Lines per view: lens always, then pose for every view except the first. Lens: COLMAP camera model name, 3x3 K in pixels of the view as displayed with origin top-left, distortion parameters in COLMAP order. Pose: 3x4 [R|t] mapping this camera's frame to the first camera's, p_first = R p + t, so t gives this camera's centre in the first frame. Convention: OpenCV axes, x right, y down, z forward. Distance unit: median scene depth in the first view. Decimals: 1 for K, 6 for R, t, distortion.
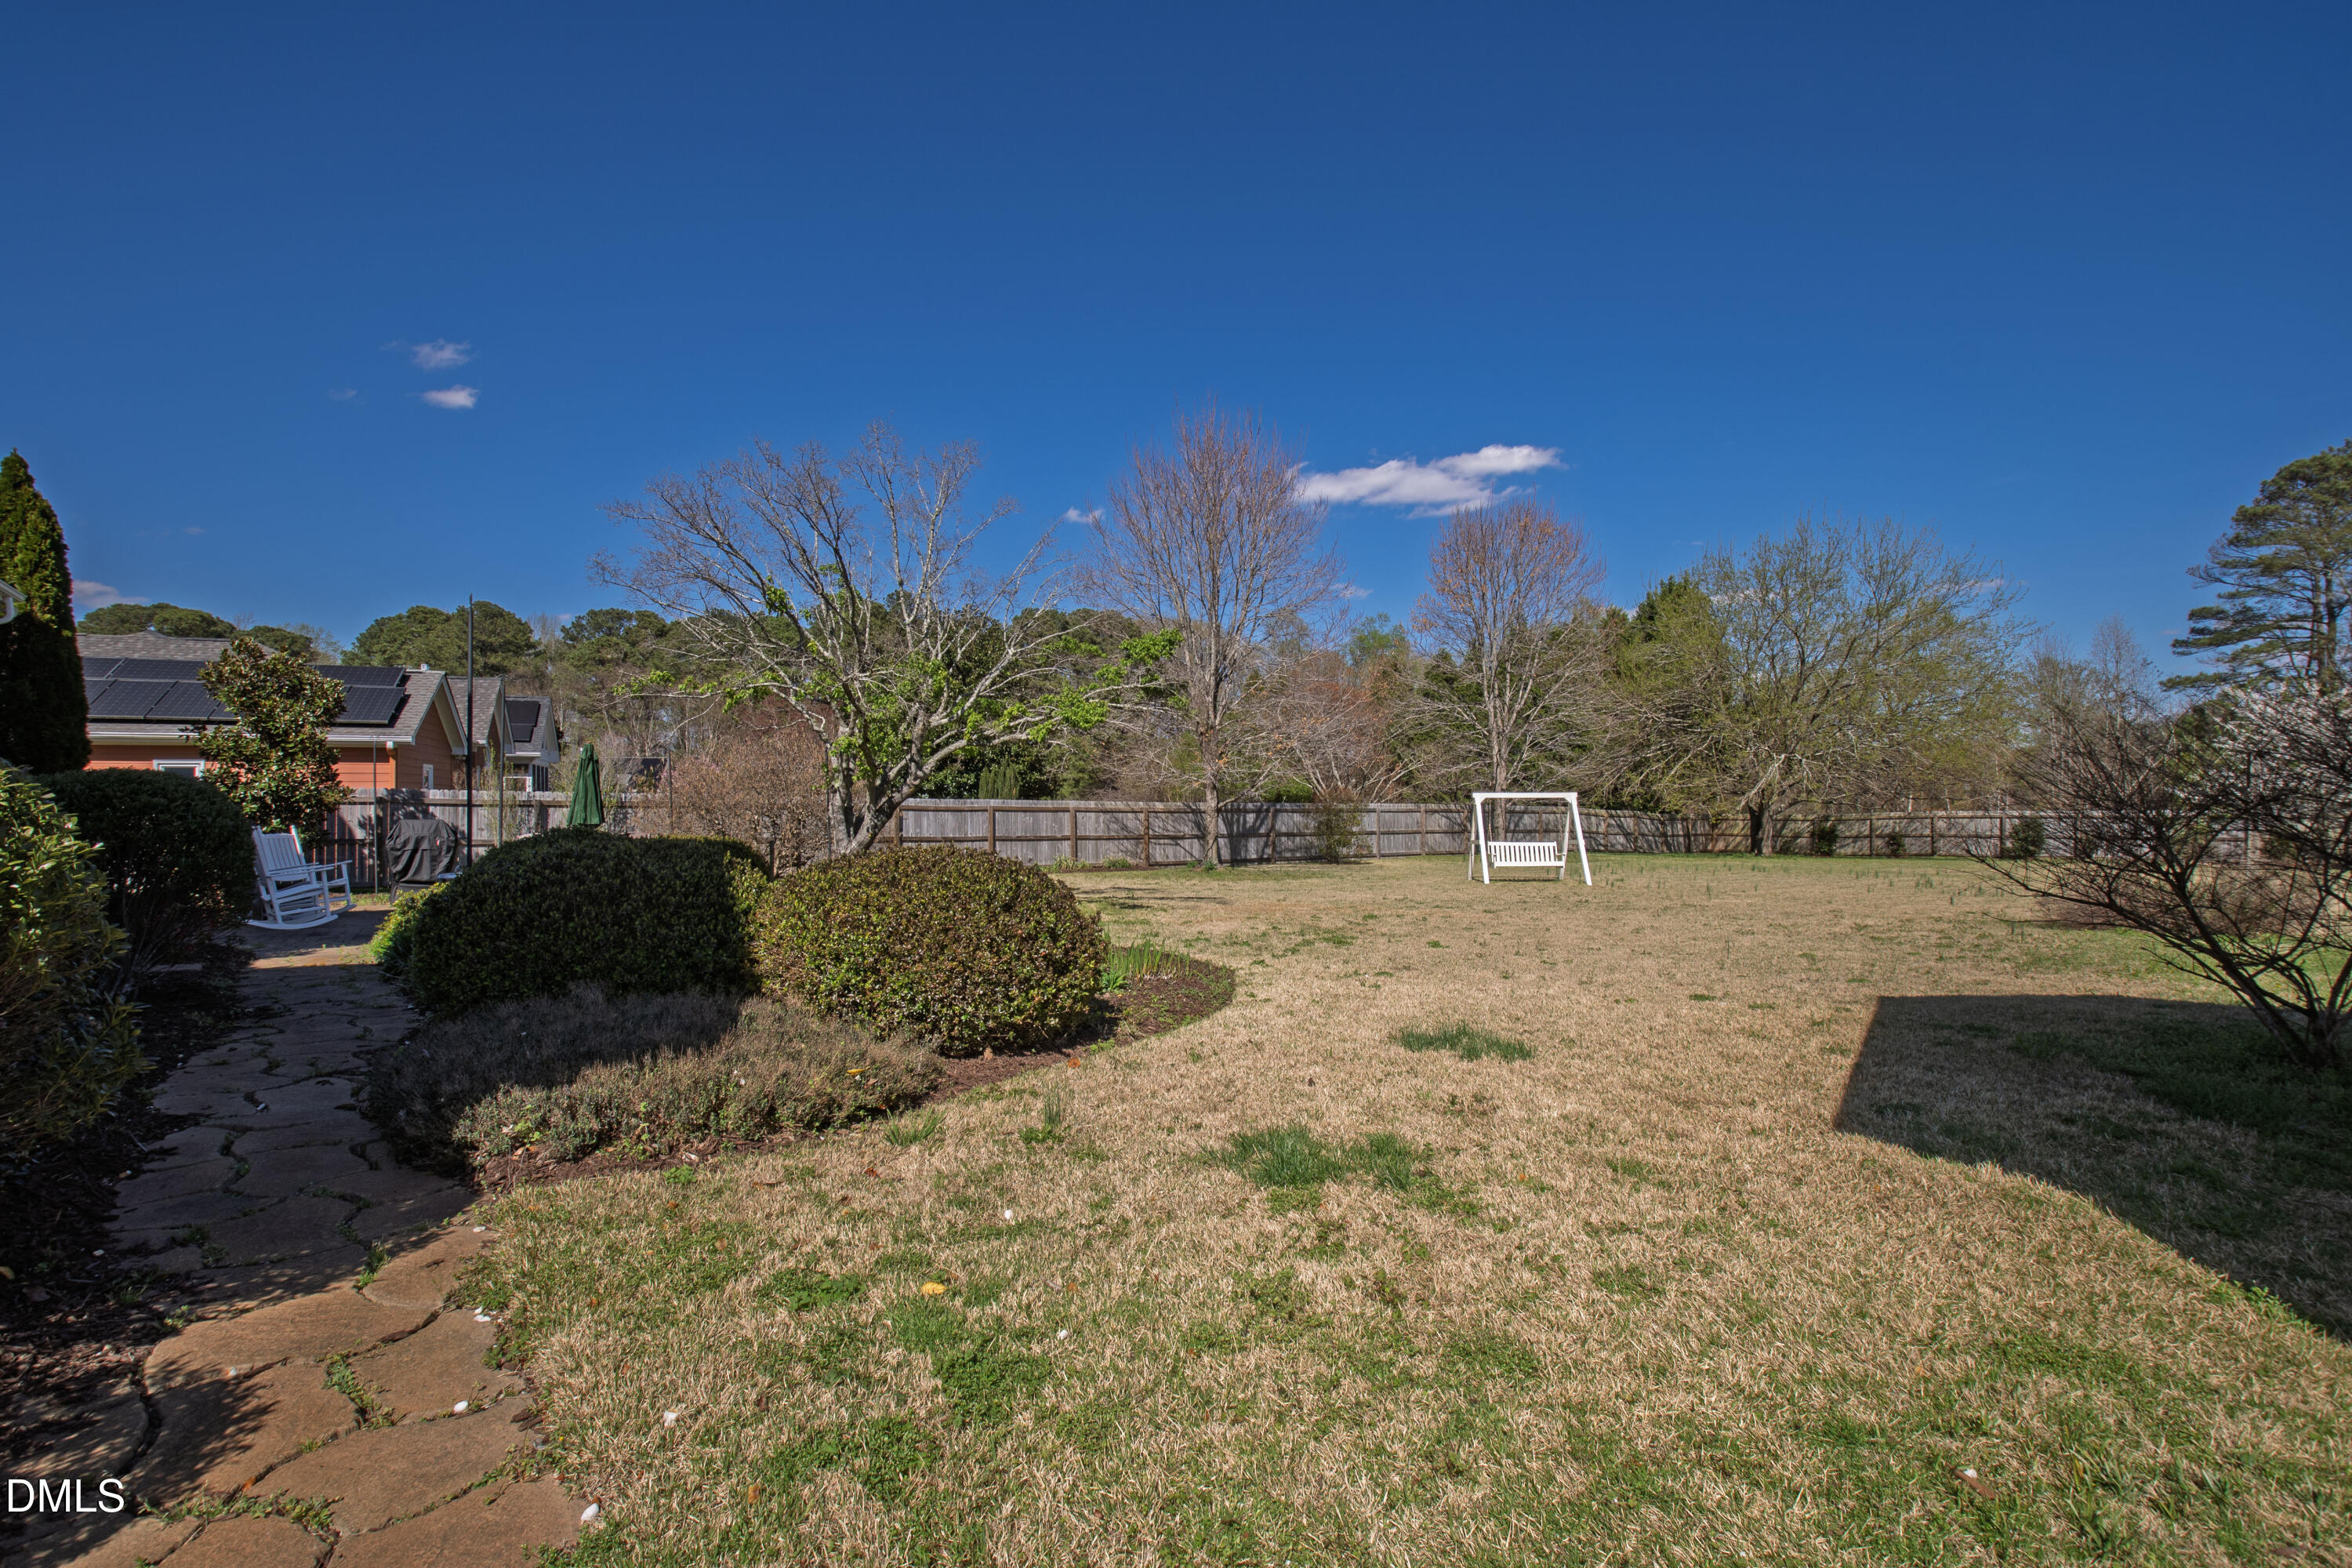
lens RADIAL K [[1034.2, 0, 1179.6], [0, 1034.2, 806.1], [0, 0, 1]] dist [-0.026282, -0.004945]
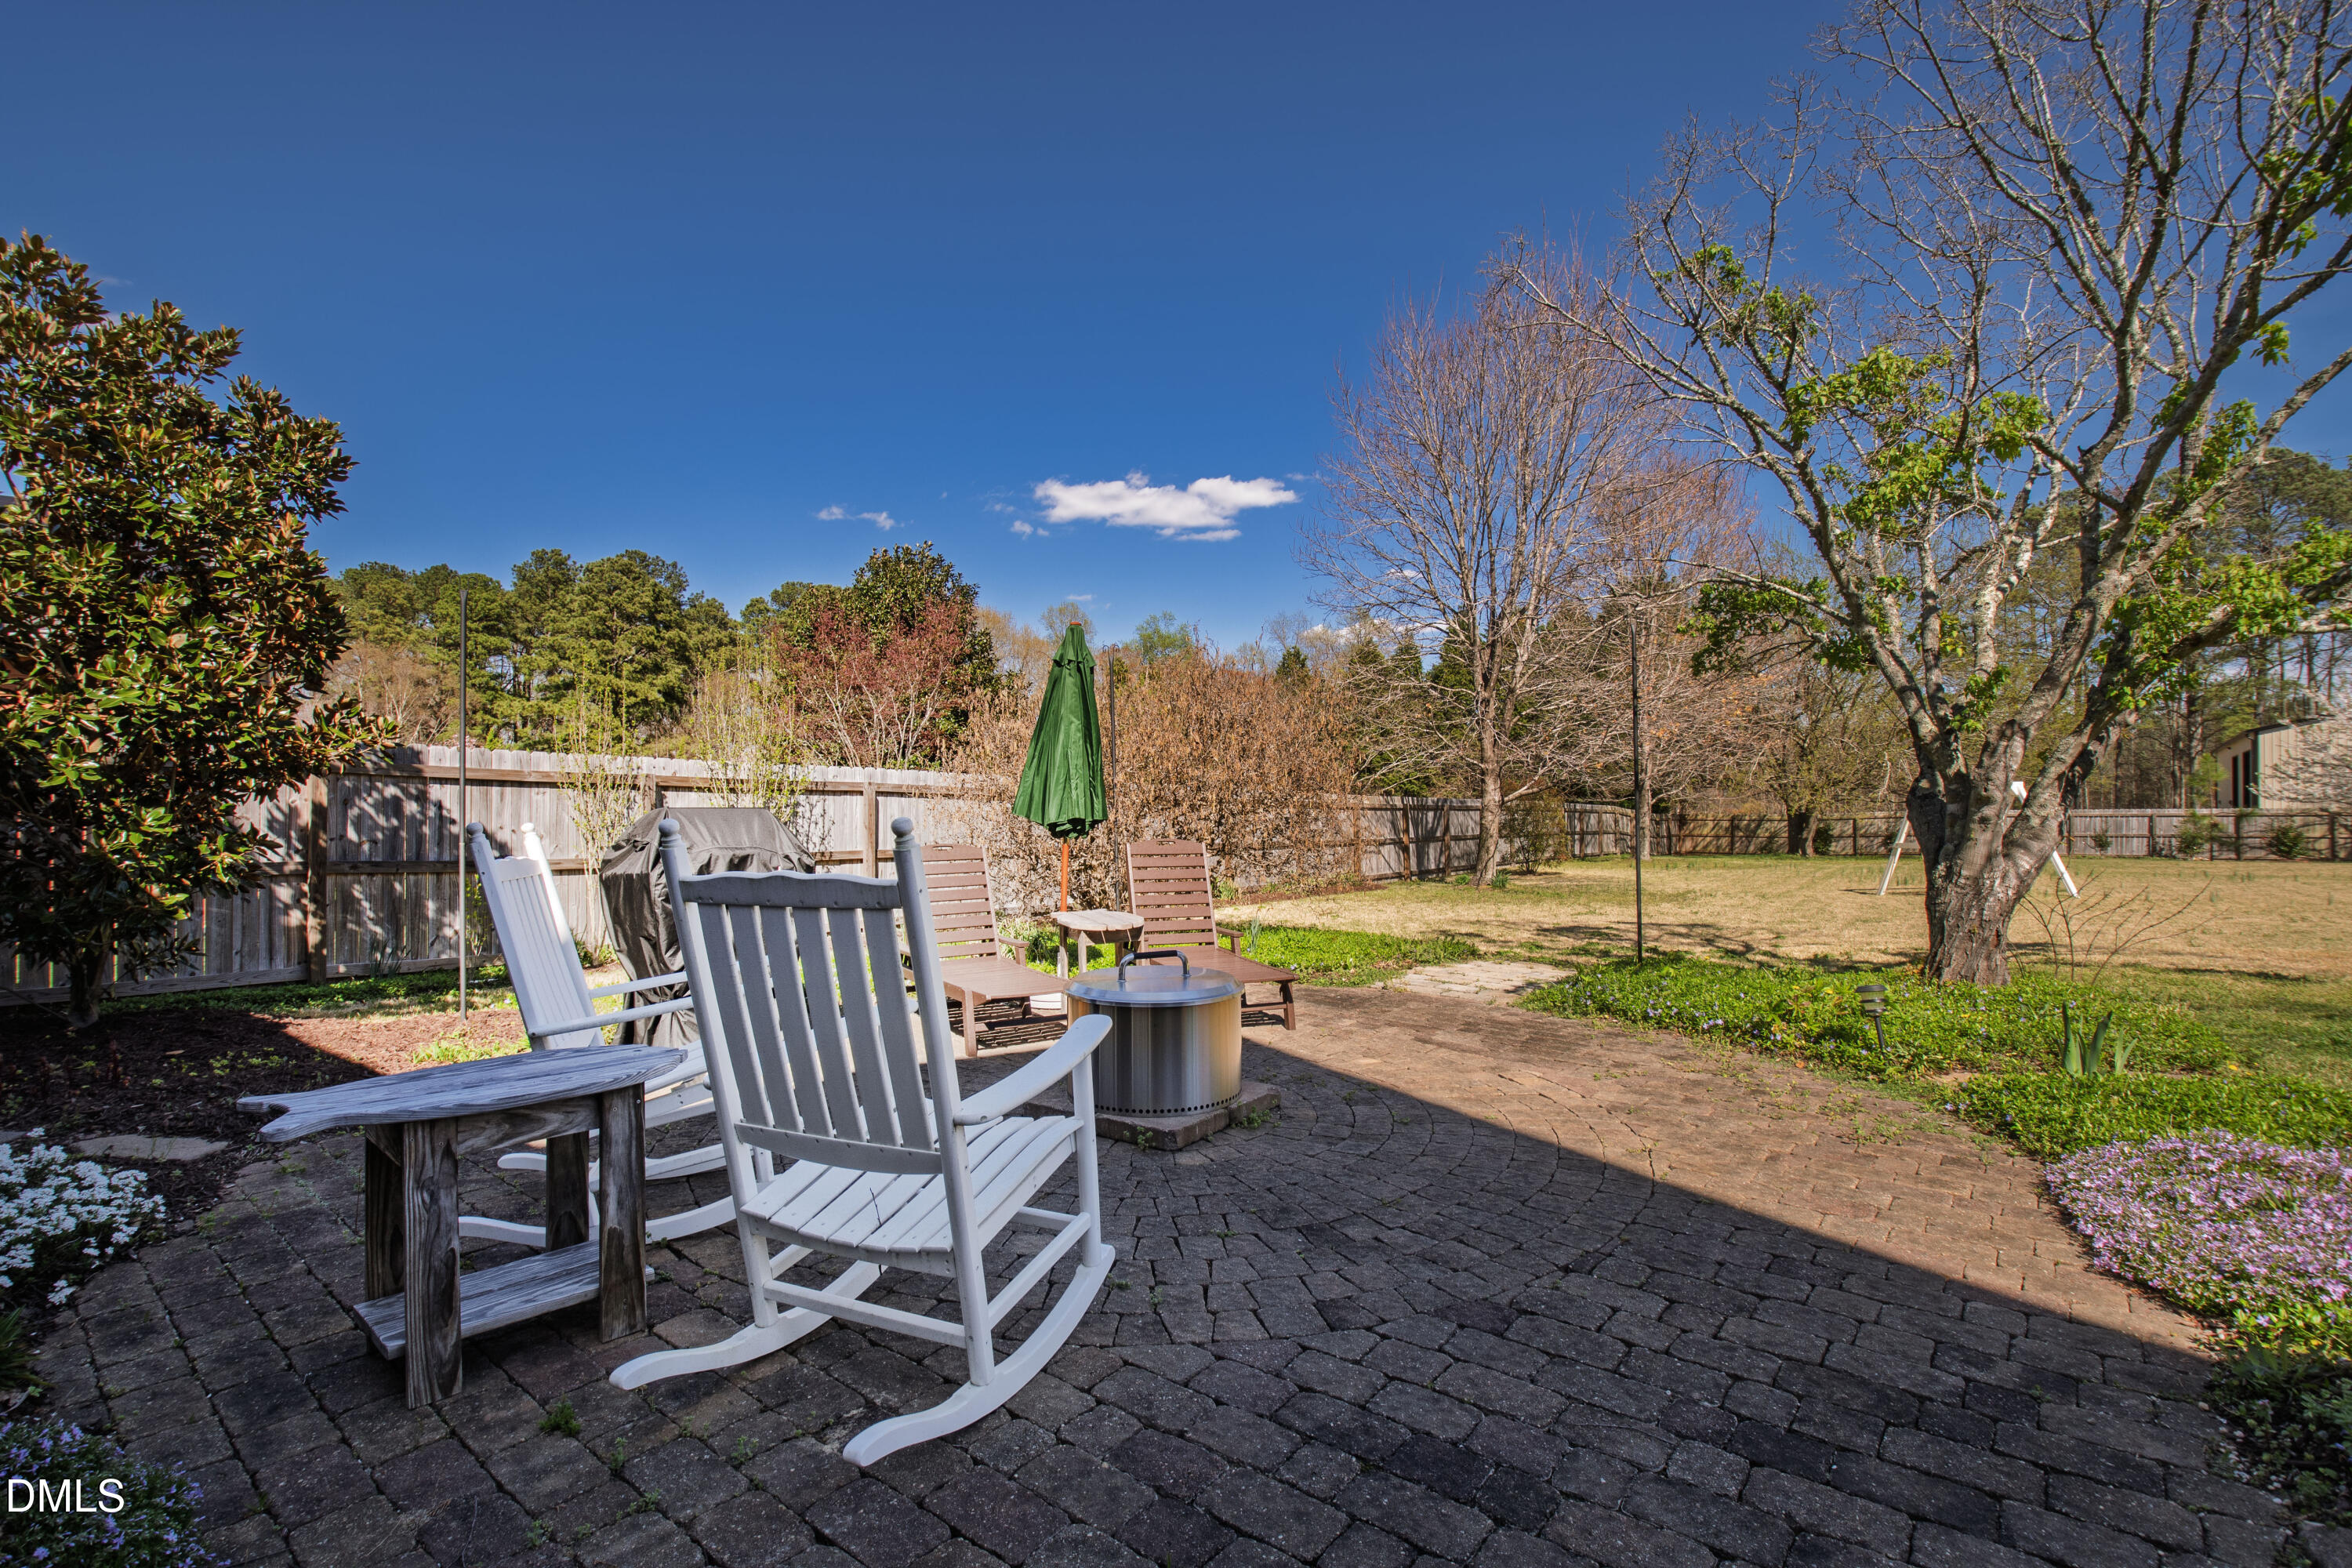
lens RADIAL K [[1034.2, 0, 1179.6], [0, 1034.2, 806.1], [0, 0, 1]] dist [-0.026282, -0.004945]
pose [[0.961495, 0.002383, 0.274813, -0.586990], [-0.001456, 0.999993, -0.003576, 0.011280], [-0.274819, 0.003038, 0.961491, 0.532512]]
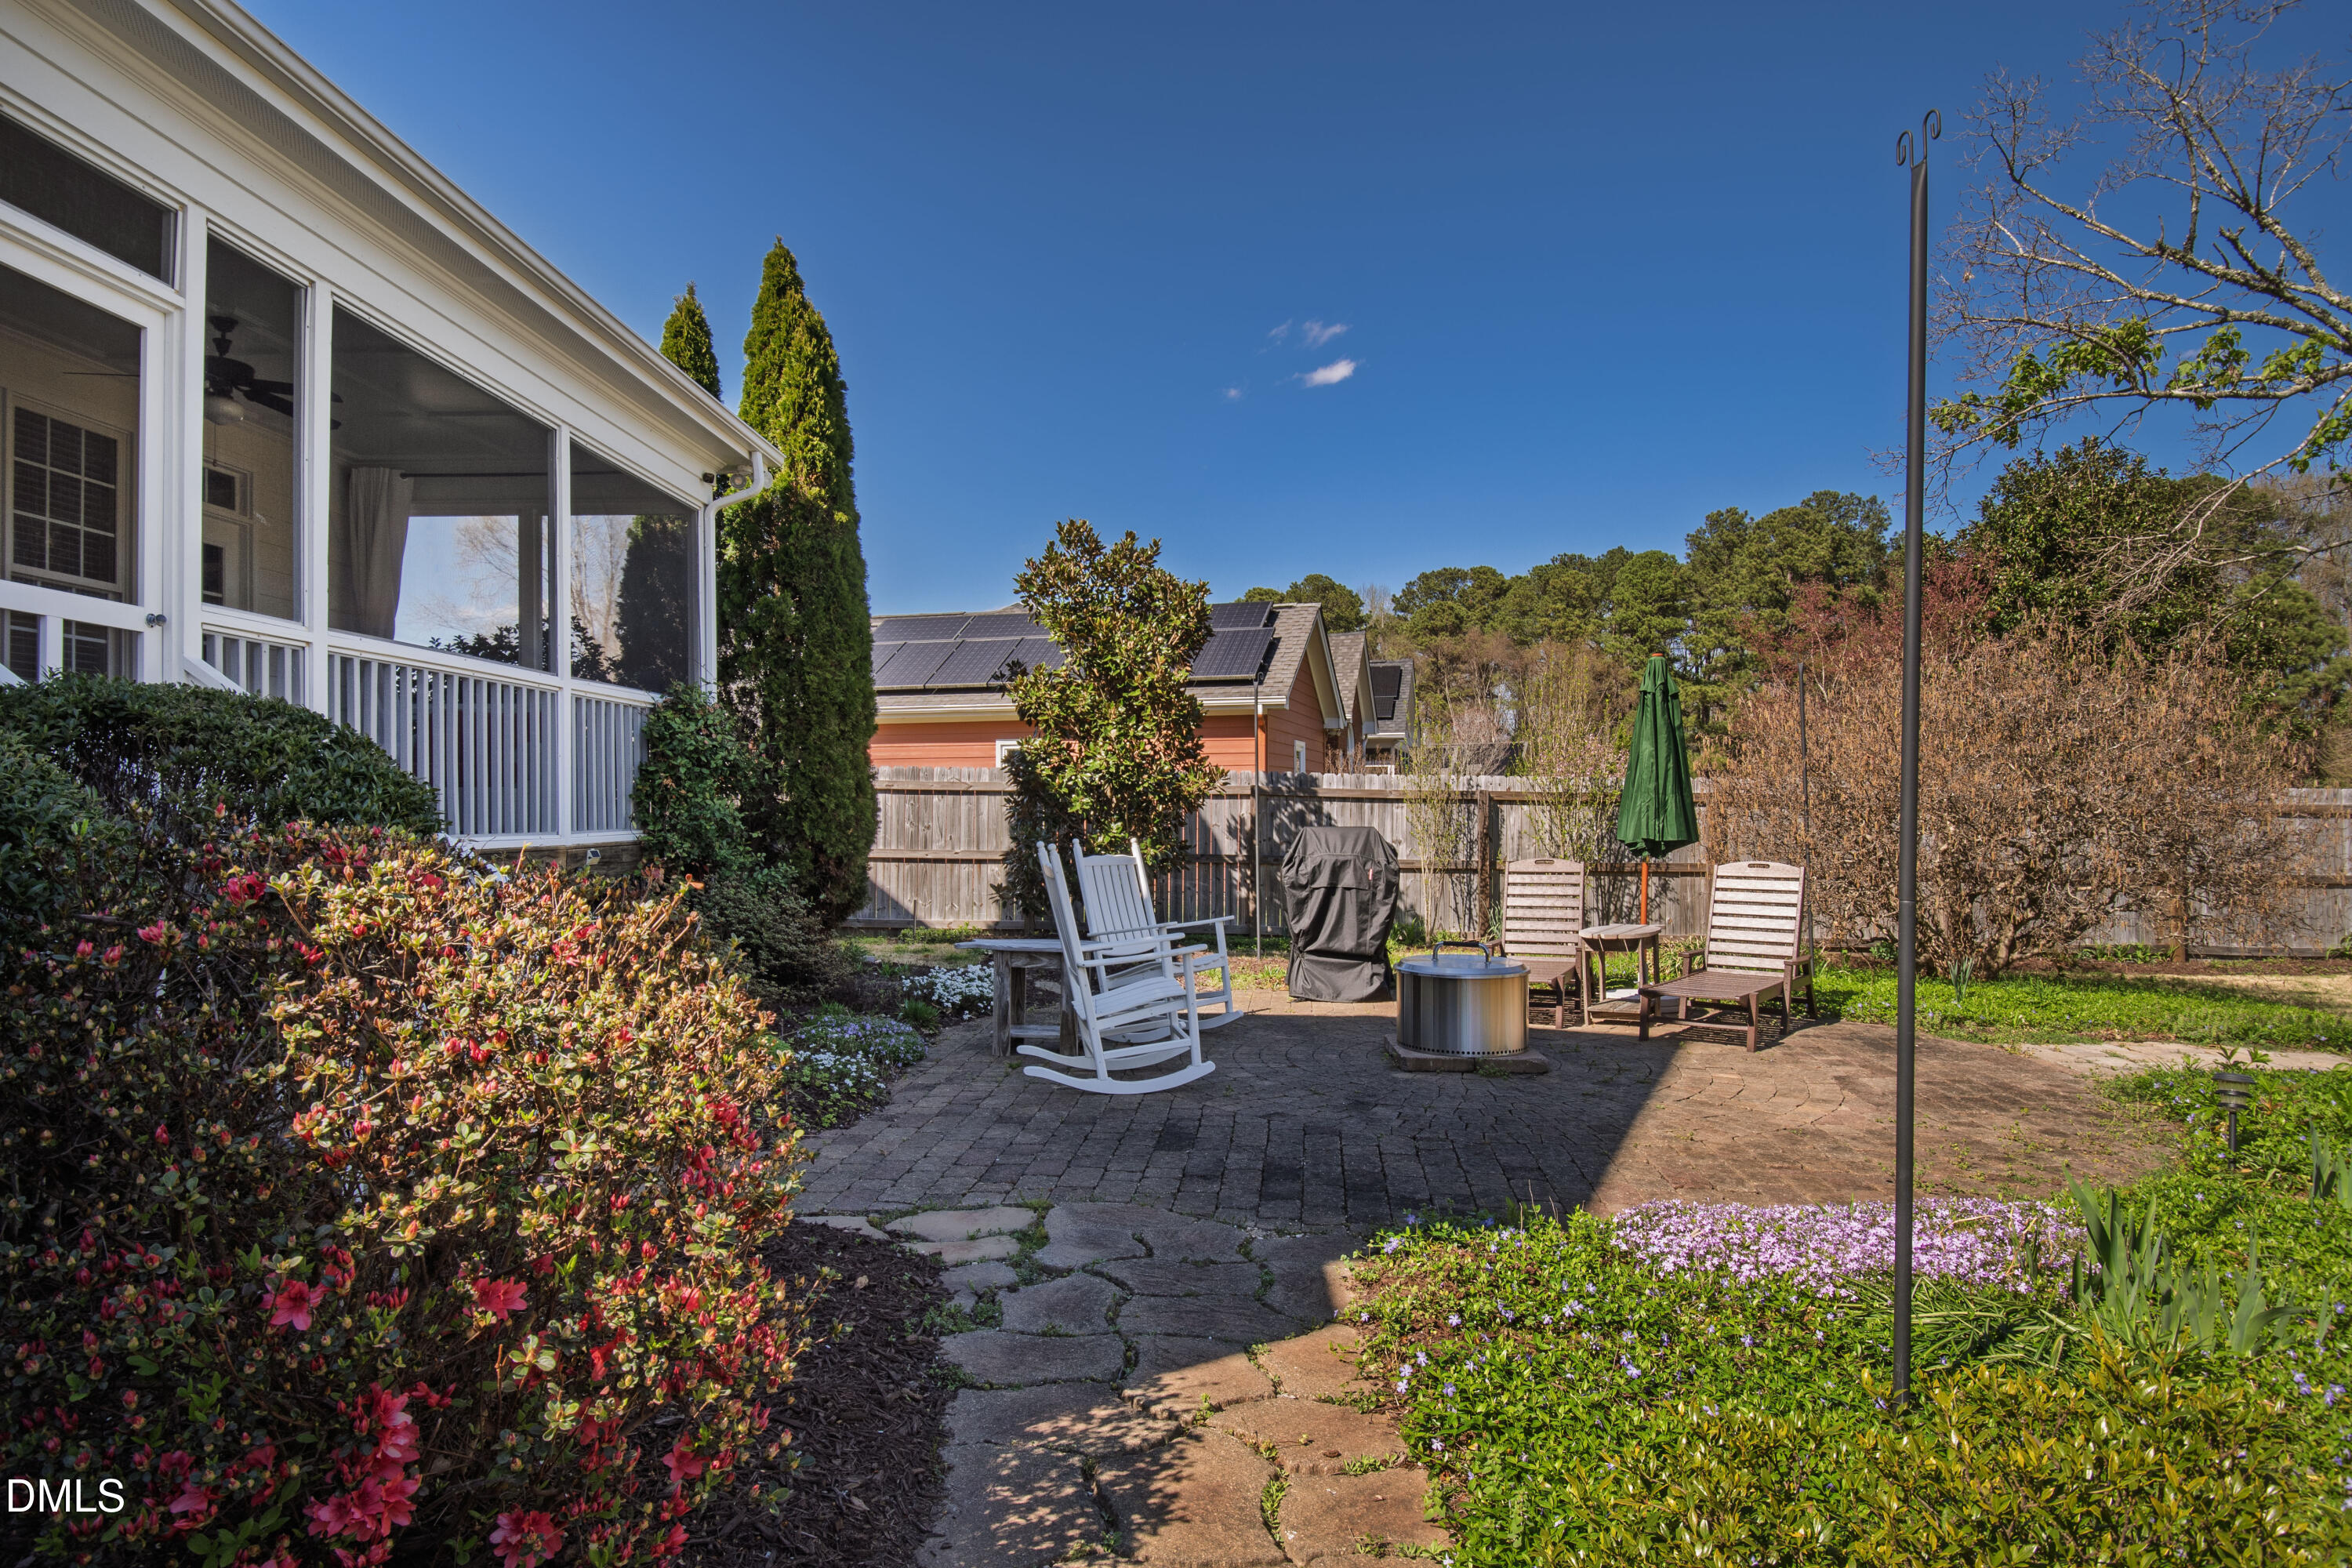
lens RADIAL K [[1287.9, 0, 1176.0], [0, 1287.9, 784.0], [0, 0, 1]] dist [0.001645, 0.000084]
pose [[0.765091, -0.008311, -0.643868, -0.342700], [-0.001831, 0.999885, -0.015083, 0.001553], [0.643919, 0.012719, 0.764988, 0.398023]]
